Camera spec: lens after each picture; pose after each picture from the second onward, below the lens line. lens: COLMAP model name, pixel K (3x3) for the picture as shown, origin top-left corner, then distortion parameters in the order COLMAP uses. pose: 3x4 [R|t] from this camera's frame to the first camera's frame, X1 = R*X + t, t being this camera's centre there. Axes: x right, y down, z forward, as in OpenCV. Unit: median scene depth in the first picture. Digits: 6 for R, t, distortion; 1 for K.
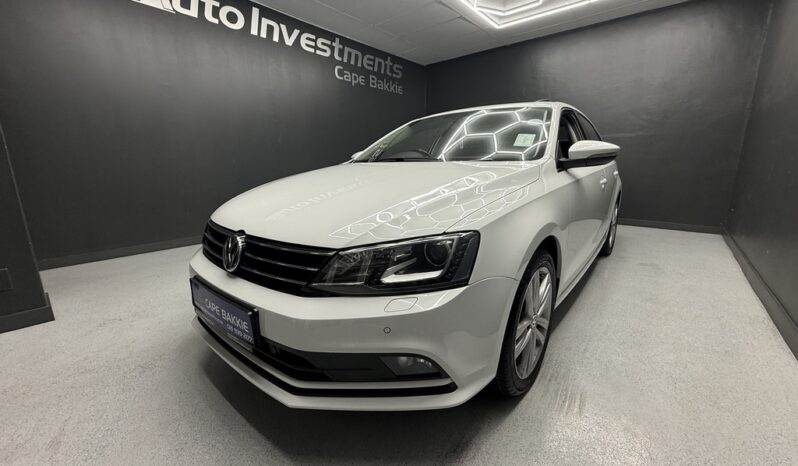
lens RADIAL K [[318.7, 0, 405.7], [0, 318.7, 242.1], [0, 0, 1]] dist [-0.000368, 0.001675]
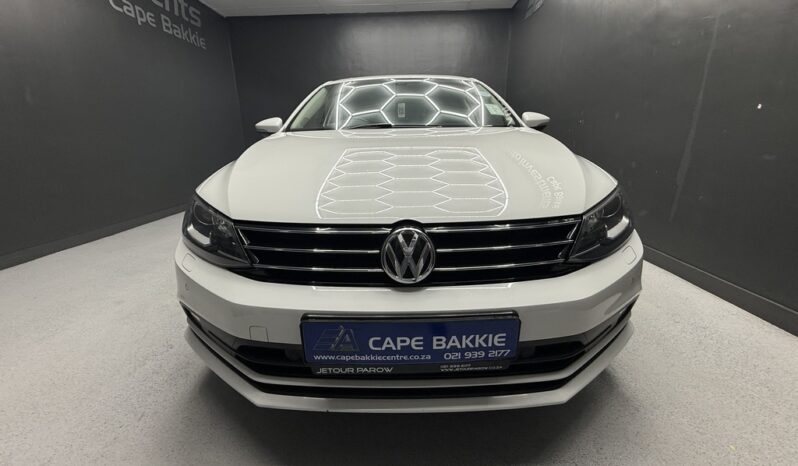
lens RADIAL K [[318.7, 0, 404.9], [0, 318.7, 236.9], [0, 0, 1]] dist [-0.000368, 0.001675]
pose [[0.774231, -0.197200, 0.601397, -0.214722], [0.167480, 0.980183, 0.105794, -0.017803], [-0.610341, 0.018813, 0.791915, 0.106302]]
